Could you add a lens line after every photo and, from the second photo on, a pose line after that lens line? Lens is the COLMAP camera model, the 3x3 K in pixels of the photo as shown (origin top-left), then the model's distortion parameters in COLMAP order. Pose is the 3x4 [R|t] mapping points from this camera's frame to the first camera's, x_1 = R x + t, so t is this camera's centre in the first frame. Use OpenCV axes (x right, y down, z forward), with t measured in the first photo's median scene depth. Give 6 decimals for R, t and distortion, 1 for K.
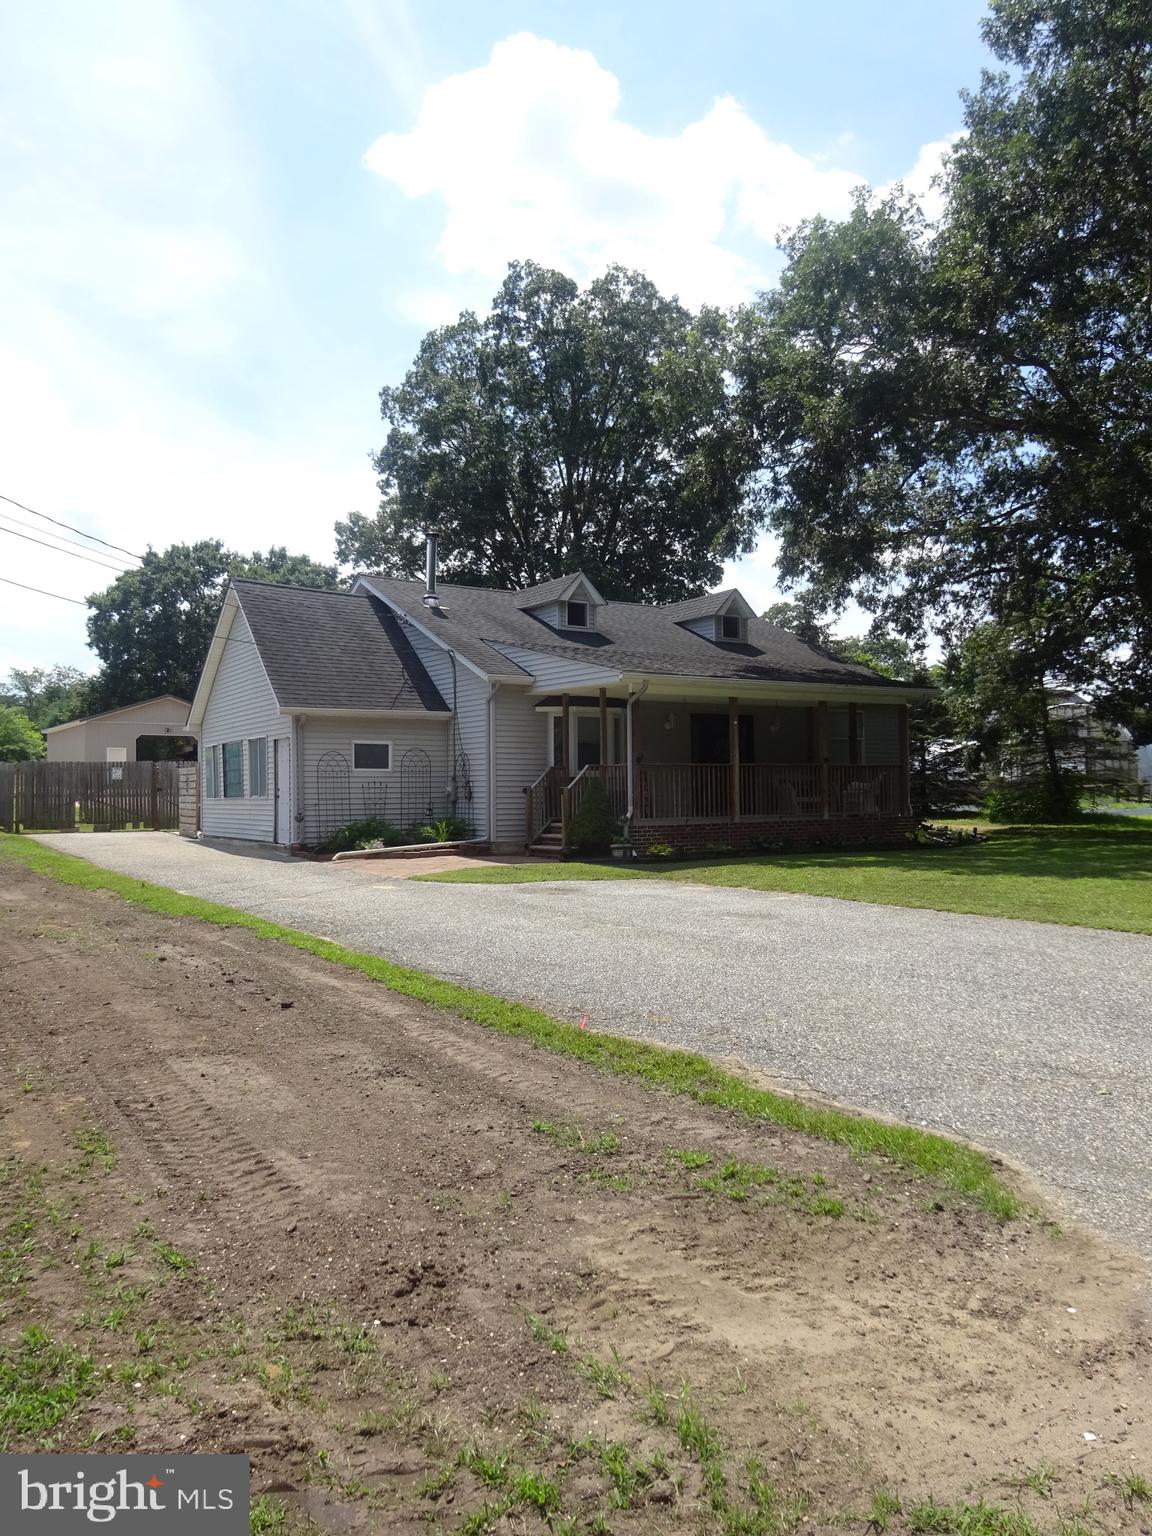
lens RADIAL K [[1139.2, 0, 576.0], [0, 1139.2, 768.0], [0, 0, 1]] dist [-0.001546, -0.000322]
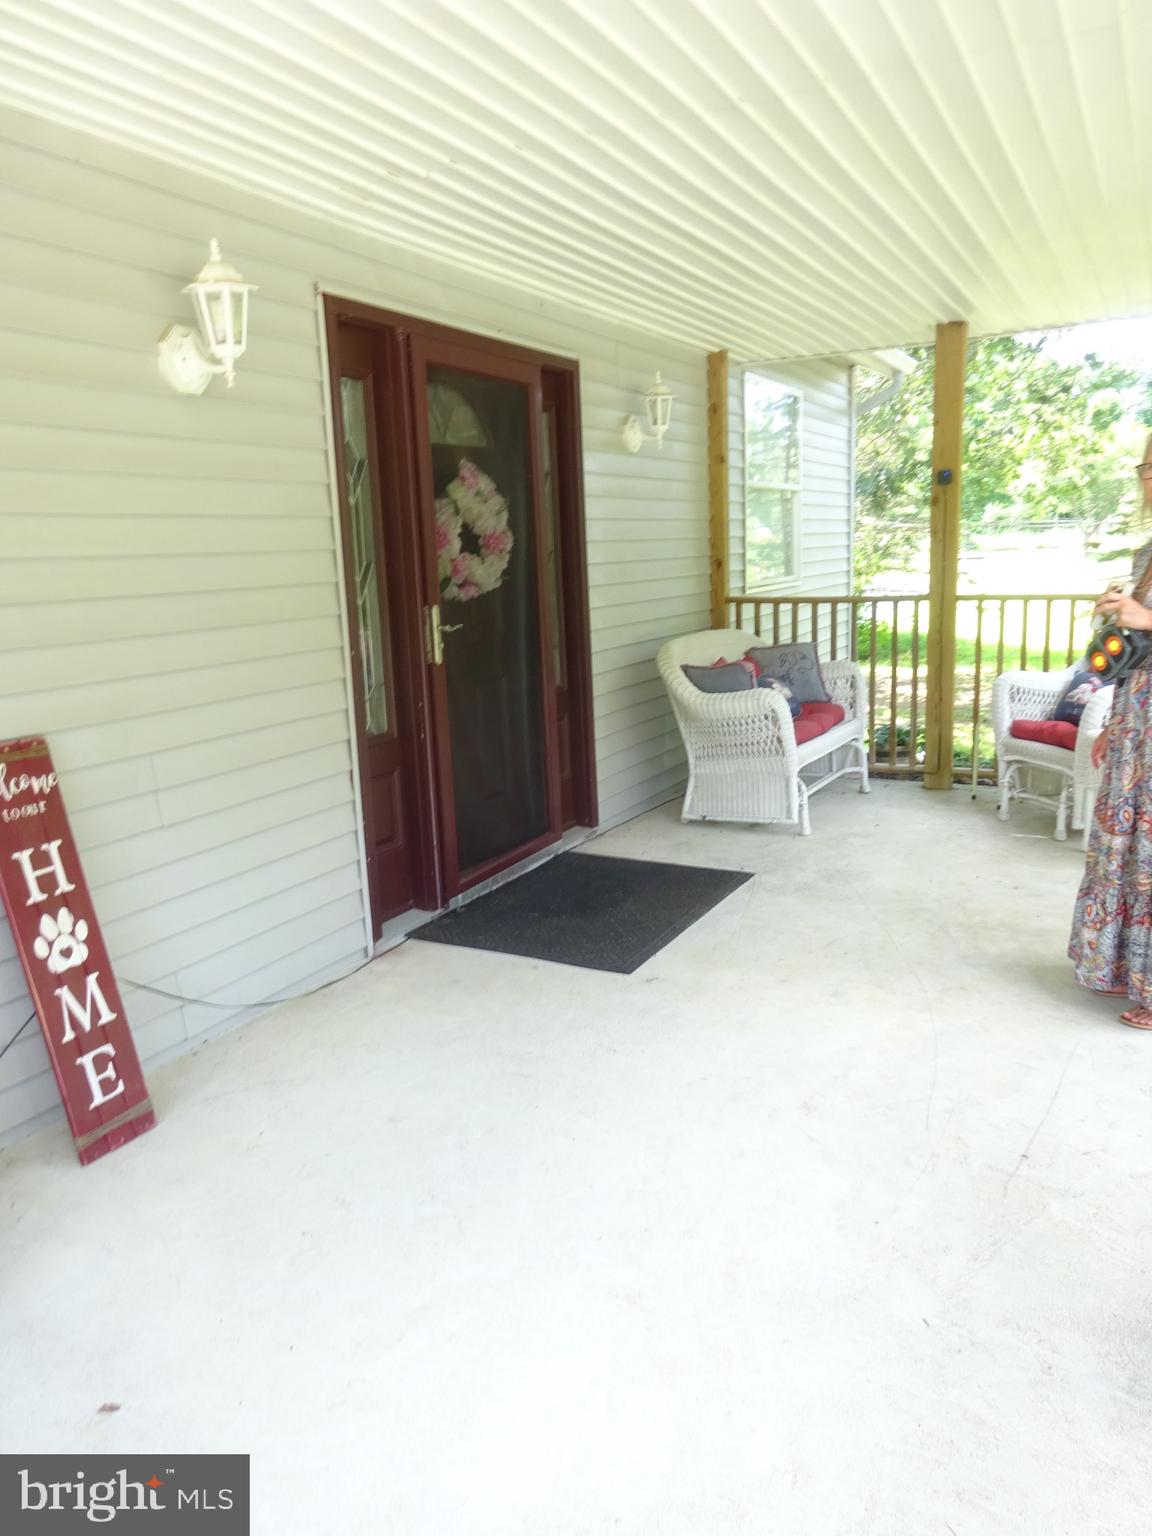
lens RADIAL K [[1086.8, 0, 576.0], [0, 1086.8, 768.0], [0, 0, 1]] dist [-0.001741, -0.000368]
pose [[0.879603, -0.117044, 0.461084, 0.060876], [0.017446, 0.976544, 0.214608, -0.018844], [-0.475388, -0.180726, 0.861014, 0.917534]]
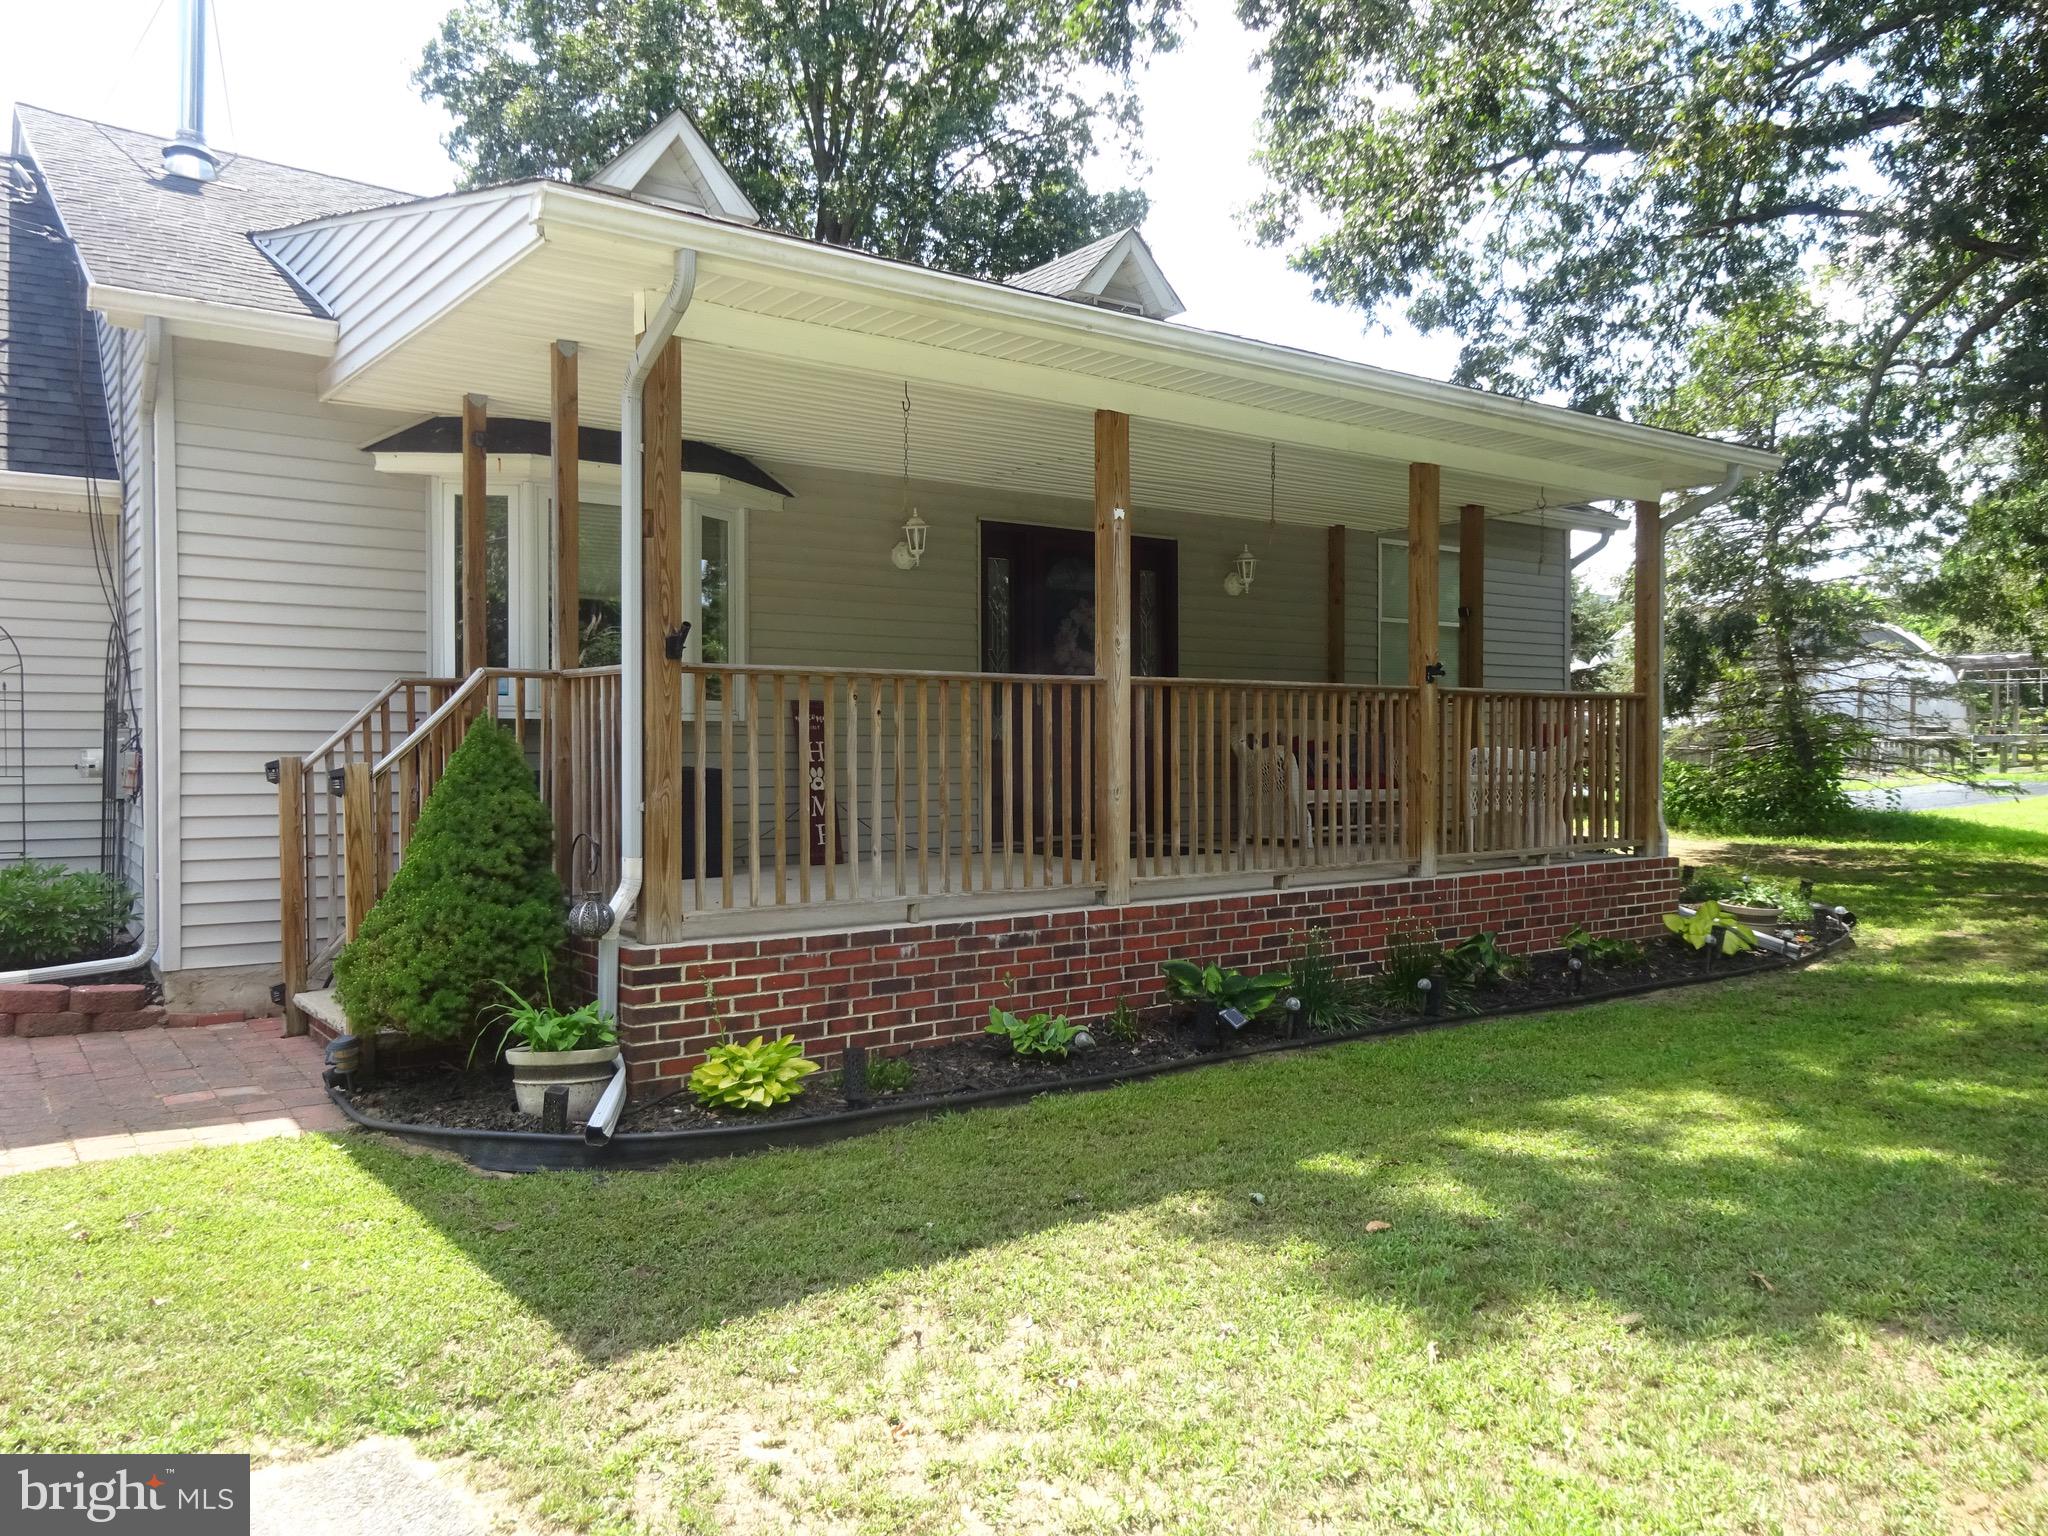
lens RADIAL K [[1519.0, 0, 1024.0], [0, 1519.0, 768.0], [0, 0, 1]] dist [-0.001546, -0.000322]
pose [[0.997804, 0.010451, 0.065411, 0.092335], [-0.013171, 0.999061, 0.041285, 0.002735], [-0.064918, -0.042055, 0.997004, 0.623764]]
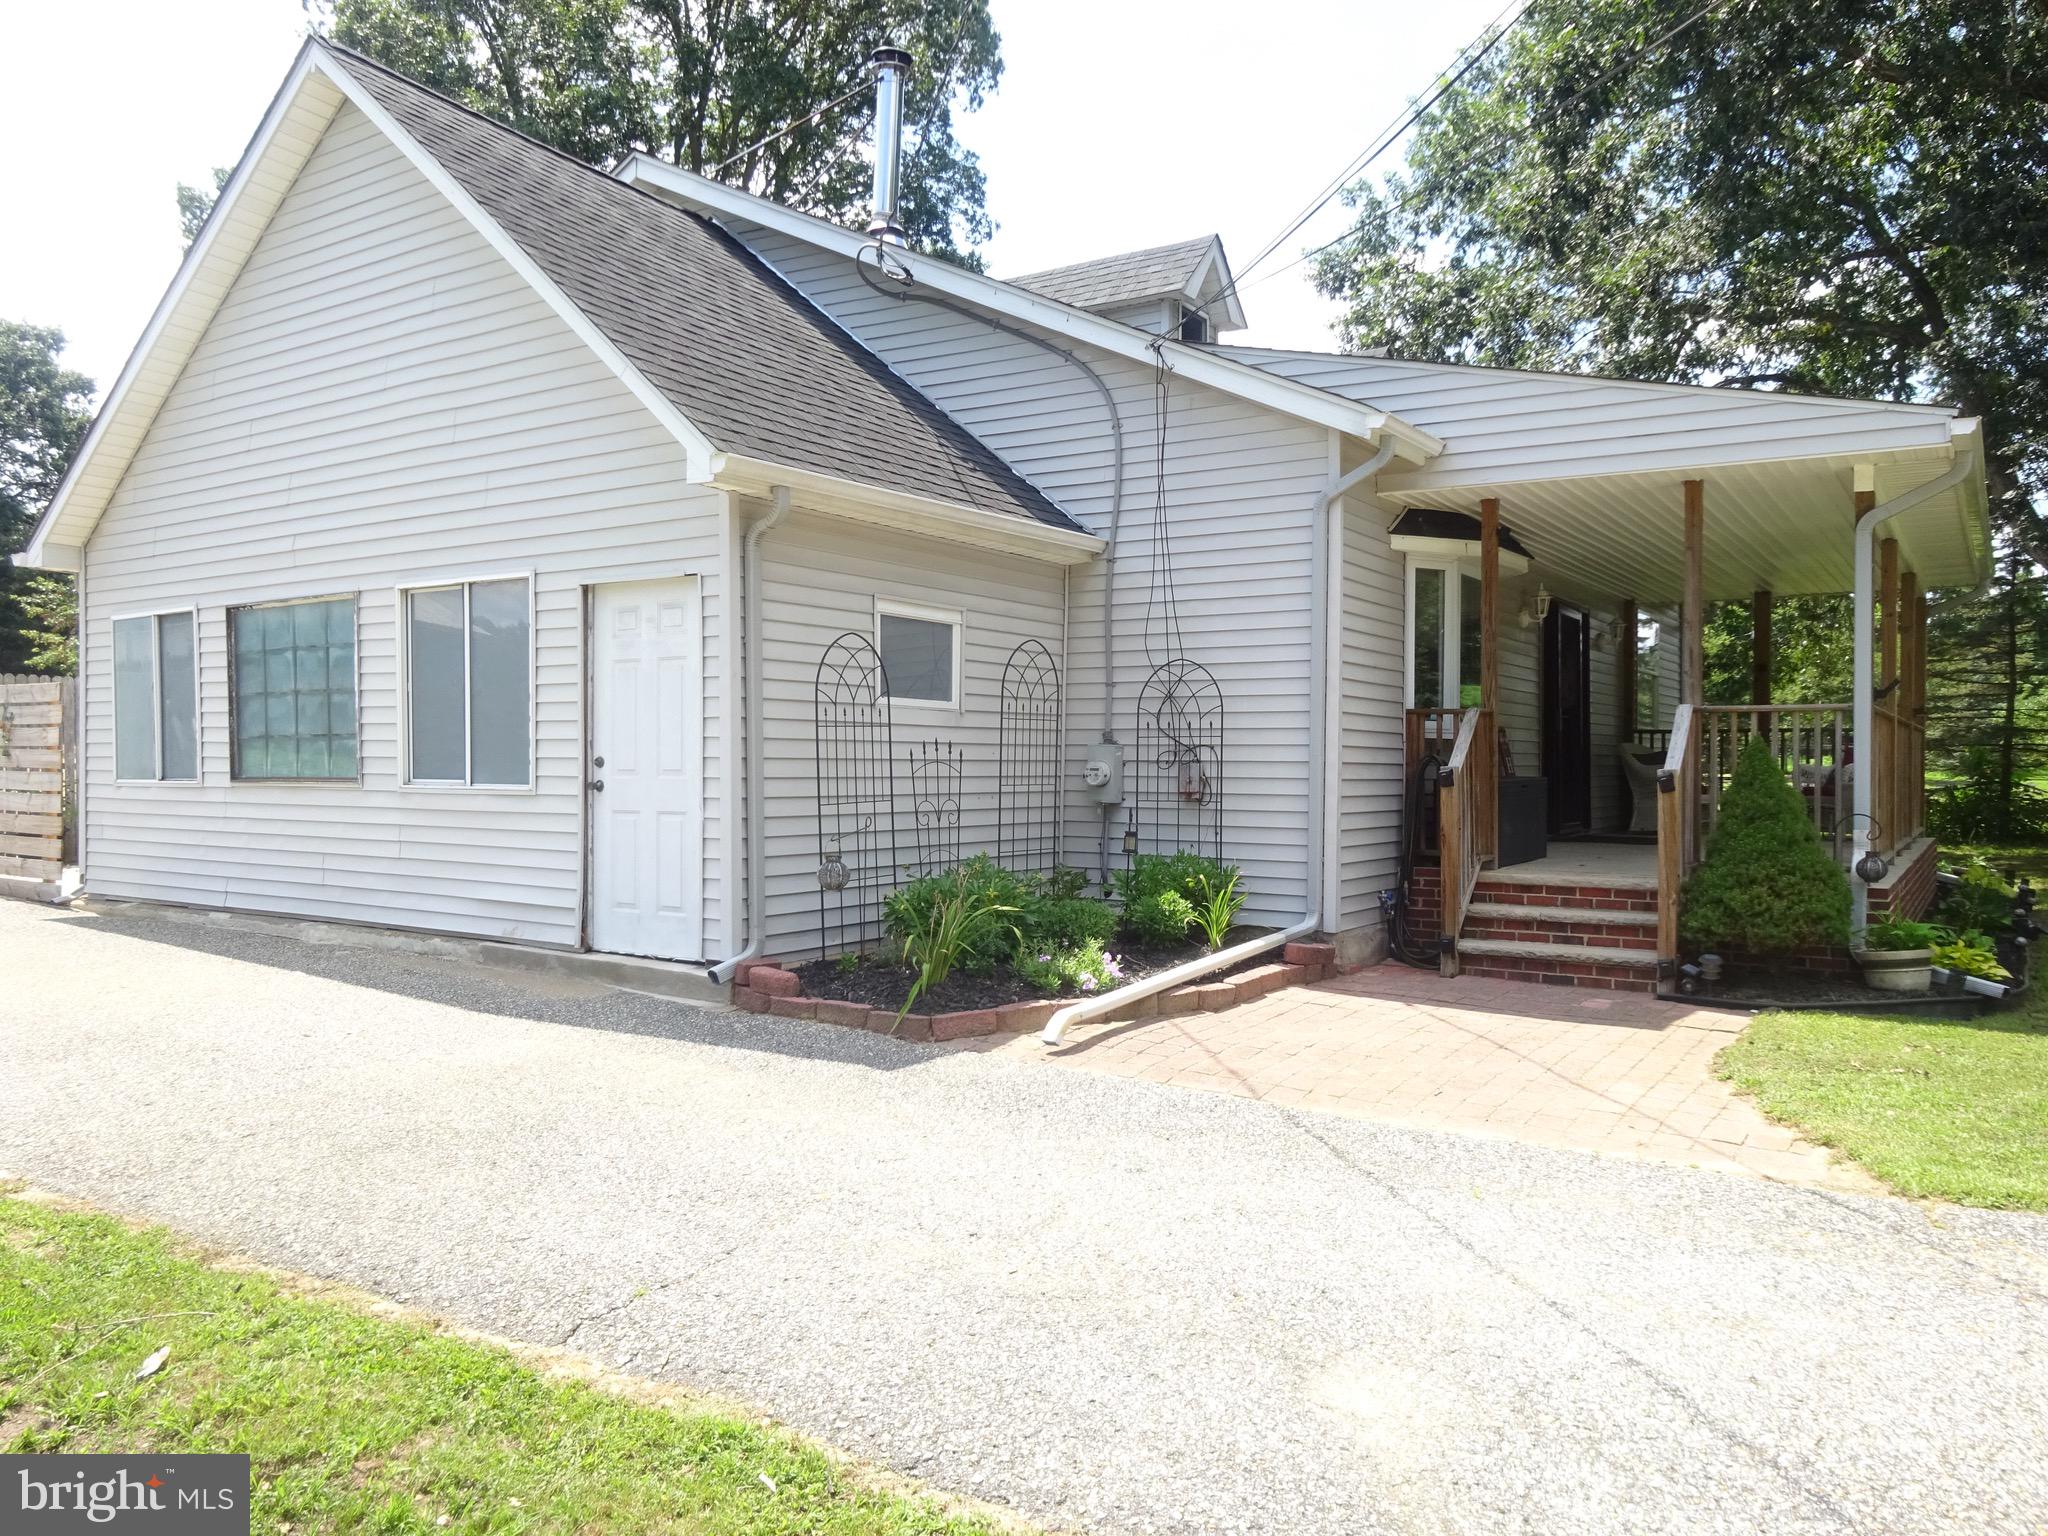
lens RADIAL K [[1519.0, 0, 1024.0], [0, 1519.0, 768.0], [0, 0, 1]] dist [-0.001546, -0.000322]
pose [[0.917781, 0.014242, 0.396833, -0.314491], [-0.023399, 0.999560, 0.018243, 0.011043], [-0.396398, -0.026028, 0.917710, 0.609547]]
